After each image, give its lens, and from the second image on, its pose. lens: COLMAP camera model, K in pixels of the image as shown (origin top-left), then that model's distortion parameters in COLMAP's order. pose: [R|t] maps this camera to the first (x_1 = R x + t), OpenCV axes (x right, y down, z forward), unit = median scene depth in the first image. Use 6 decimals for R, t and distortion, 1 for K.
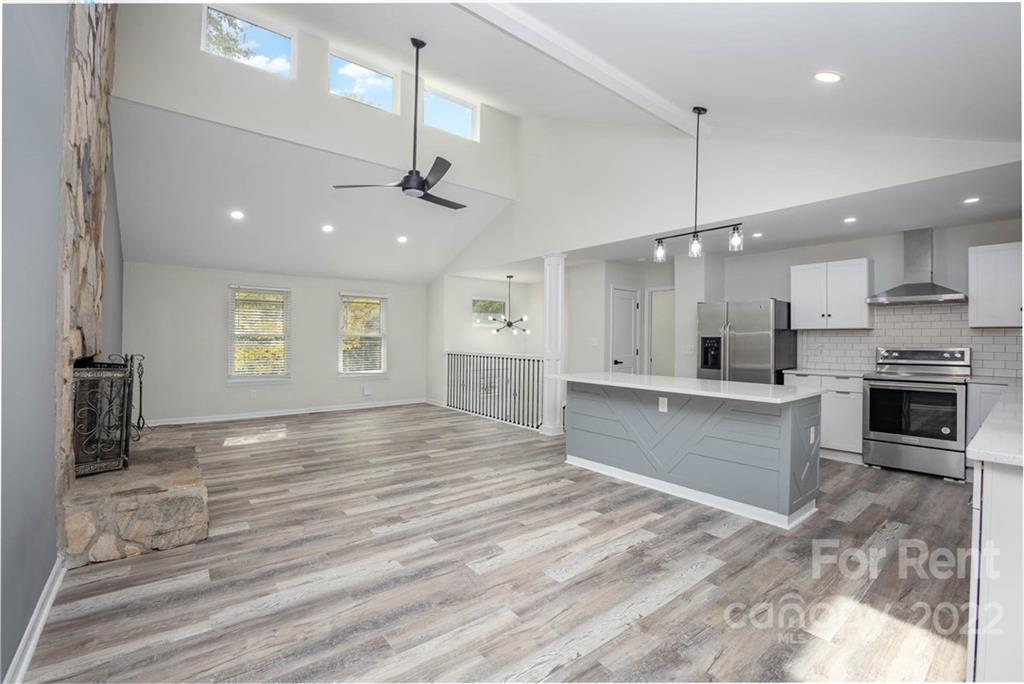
lens RADIAL K [[443.2, 0, 507.7], [0, 443.2, 338.9], [0, 0, 1]] dist [-0.059815, 0.016507]
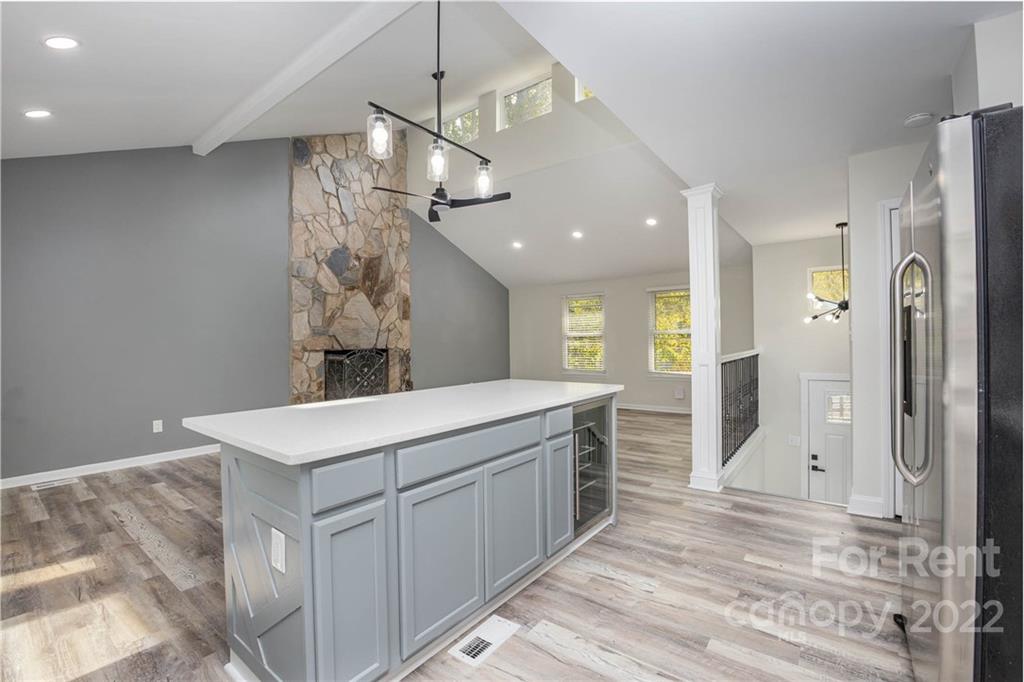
lens RADIAL K [[443.2, 0, 507.7], [0, 443.2, 337.9], [0, 0, 1]] dist [-0.059815, 0.016507]
pose [[0.244502, -0.019712, -0.969448, 0.878783], [0.016420, 0.999734, -0.016187, 0.022590], [0.969510, -0.011960, 0.244761, 0.840221]]
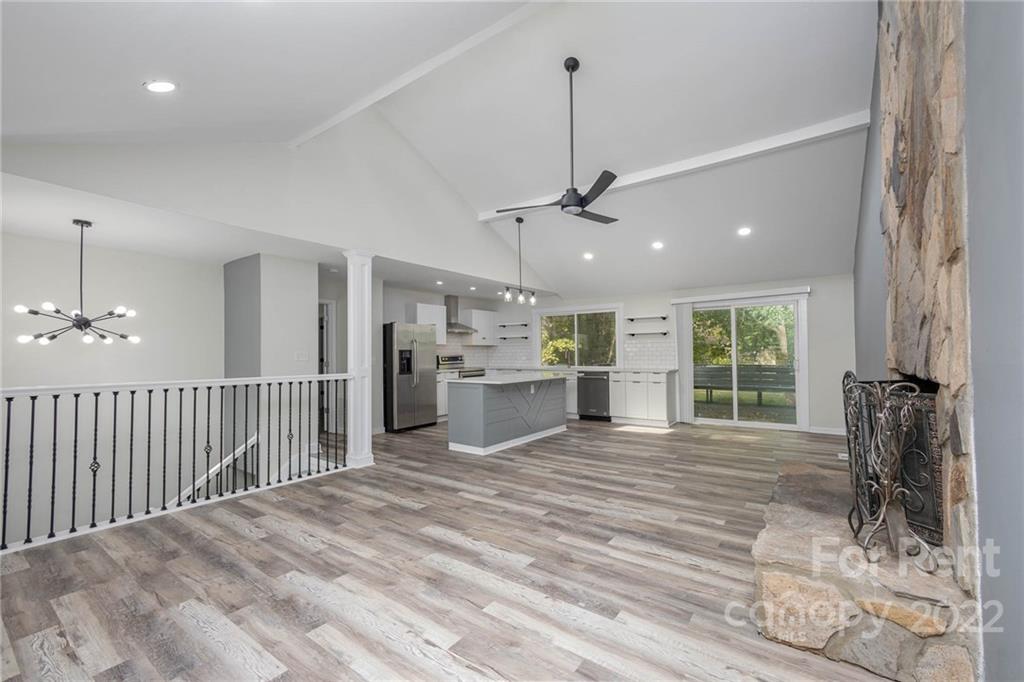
lens RADIAL K [[433.8, 0, 507.6], [0, 433.8, 338.9], [0, 0, 1]] dist [-0.012987, 0.000220]
pose [[-0.266112, 0.025614, 0.963602, -1.096334], [0.007838, 0.999671, -0.024409, -0.003954], [-0.963910, 0.001057, -0.266226, 1.347486]]
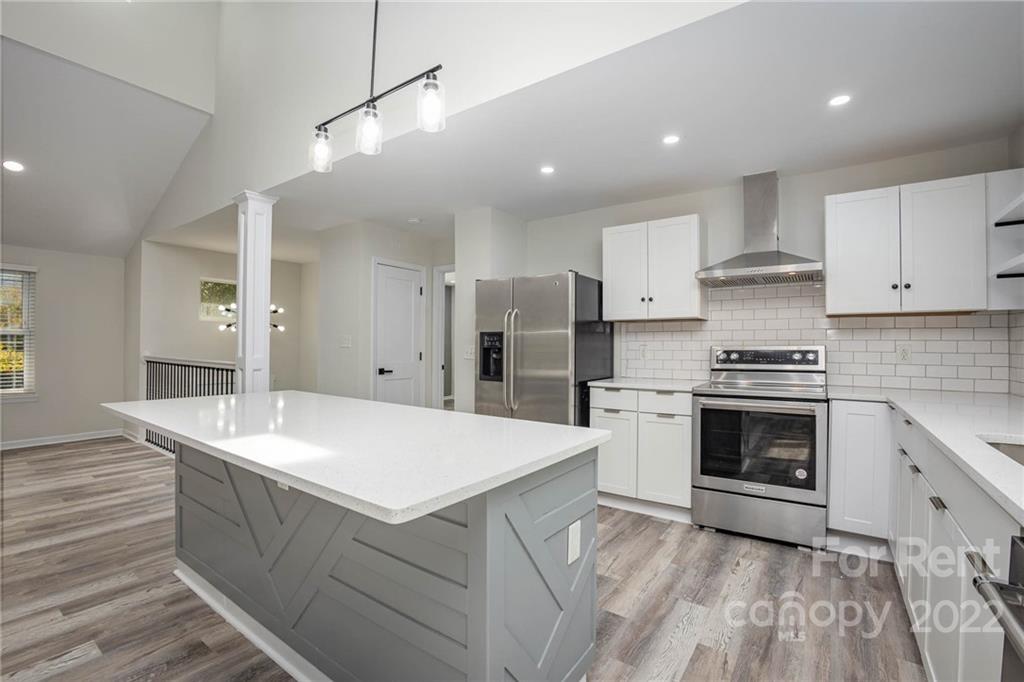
lens RADIAL K [[450.7, 0, 518.6], [0, 450.7, 344.6], [0, 0, 1]] dist [-0.055780, 0.012234]
pose [[0.957434, -0.000385, 0.288653, 0.395299], [0.000419, 1.000000, -0.000057, 0.018792], [-0.288653, 0.000176, 0.957434, 0.442645]]
